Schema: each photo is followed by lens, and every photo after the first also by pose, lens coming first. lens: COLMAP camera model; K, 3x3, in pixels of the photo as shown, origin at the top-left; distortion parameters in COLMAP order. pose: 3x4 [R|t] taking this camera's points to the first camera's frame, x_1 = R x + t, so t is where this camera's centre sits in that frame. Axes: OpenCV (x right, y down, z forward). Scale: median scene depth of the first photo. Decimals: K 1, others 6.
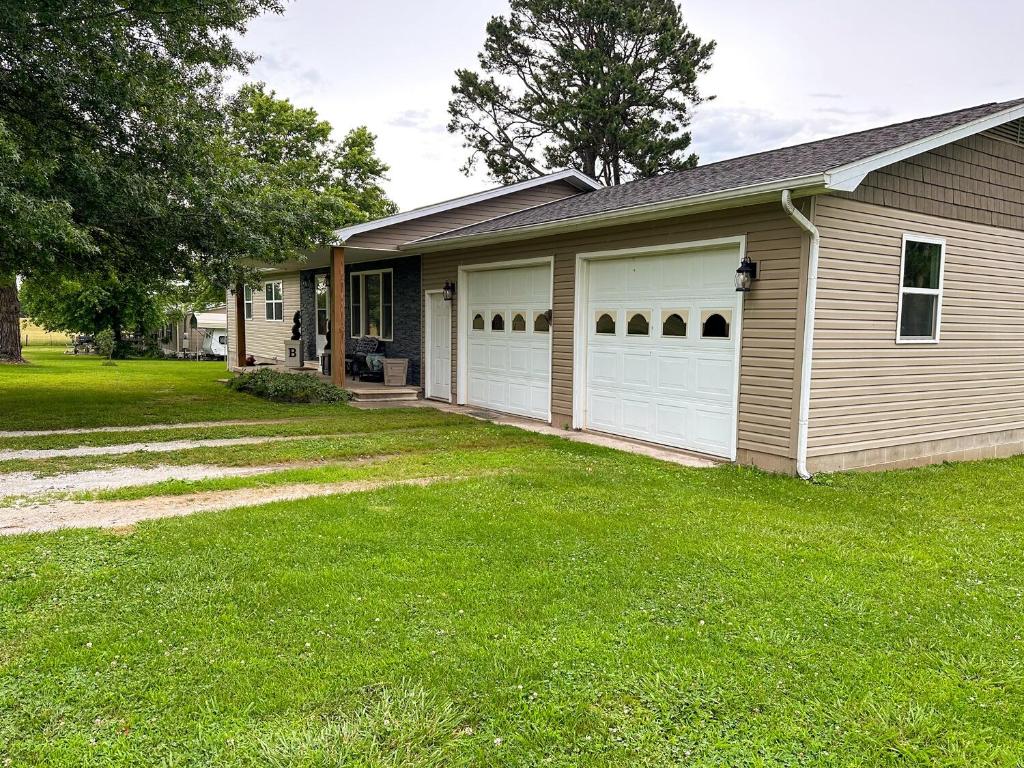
lens RADIAL K [[733.2, 0, 516.7], [0, 733.2, 399.3], [0, 0, 1]] dist [0.051257, -0.065325]
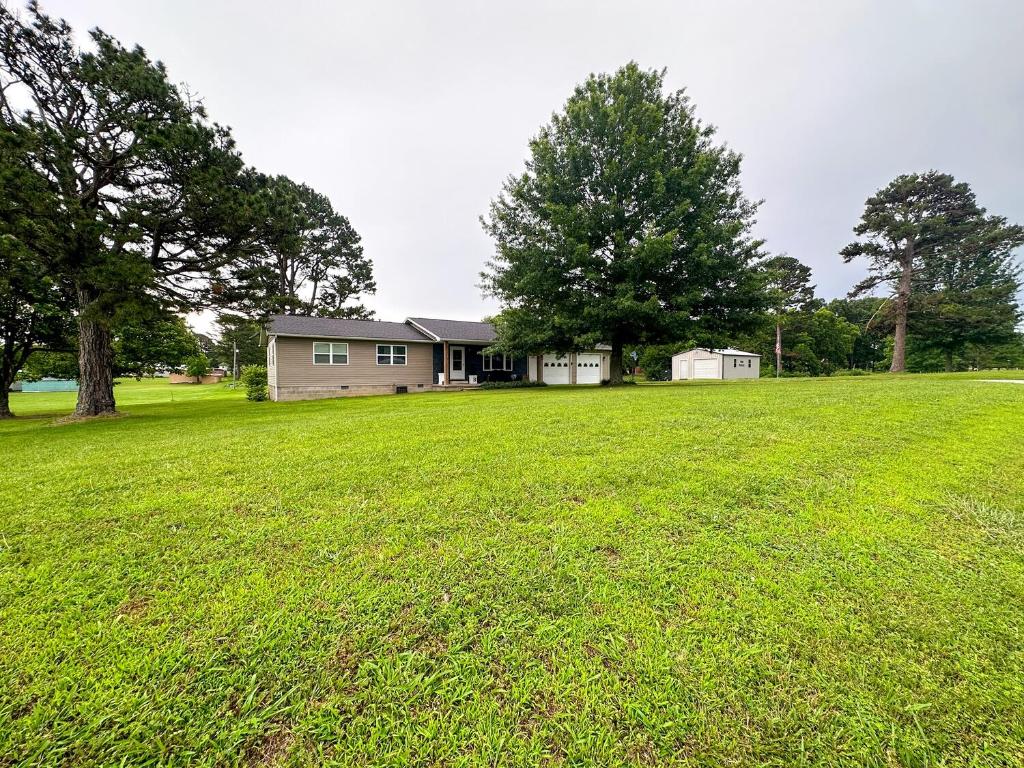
lens RADIAL K [[420.0, 0, 506.6], [0, 420.0, 383.9], [0, 0, 1]] dist [-0.001097, -0.000131]
pose [[0.032240, -0.078448, 0.996397, -2.173308], [0.084701, 0.993543, 0.075482, -0.172035], [-0.995885, 0.081962, 0.038677, 0.991554]]
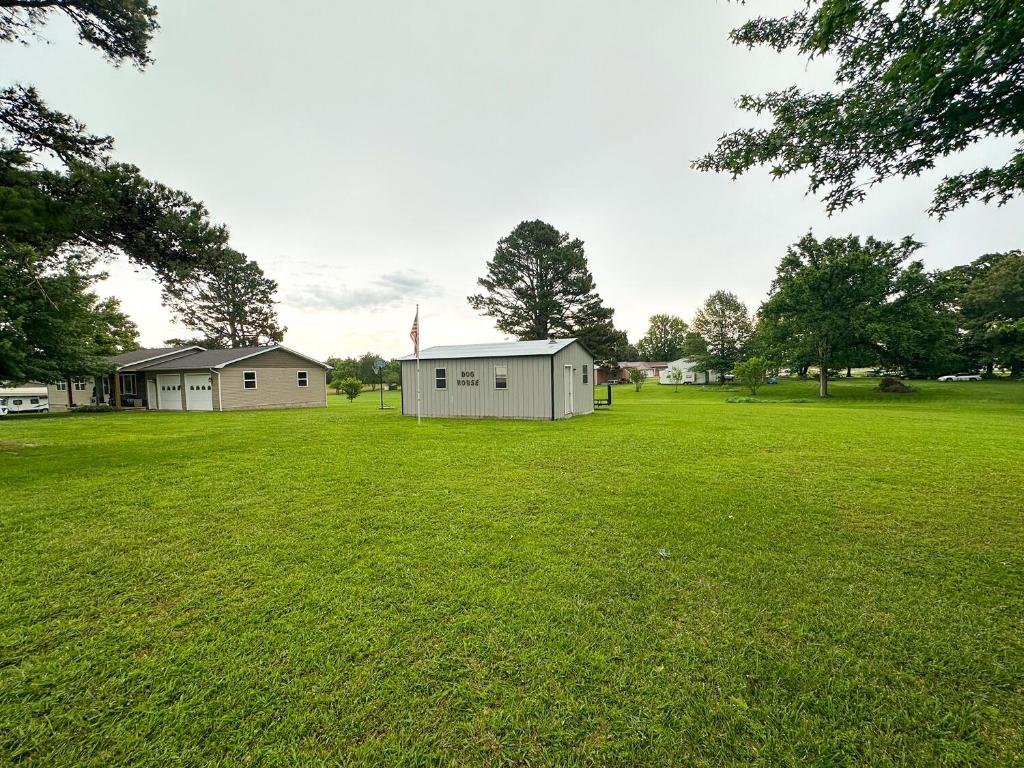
lens RADIAL K [[424.8, 0, 512.0], [0, 424.8, 384.0], [0, 0, 1]] dist [-0.000967, -0.000178]
pose [[0.846165, -0.059587, 0.529579, 0.297898], [0.097808, 0.994214, -0.044411, 0.144864], [-0.523869, 0.089376, 0.847097, -1.778904]]
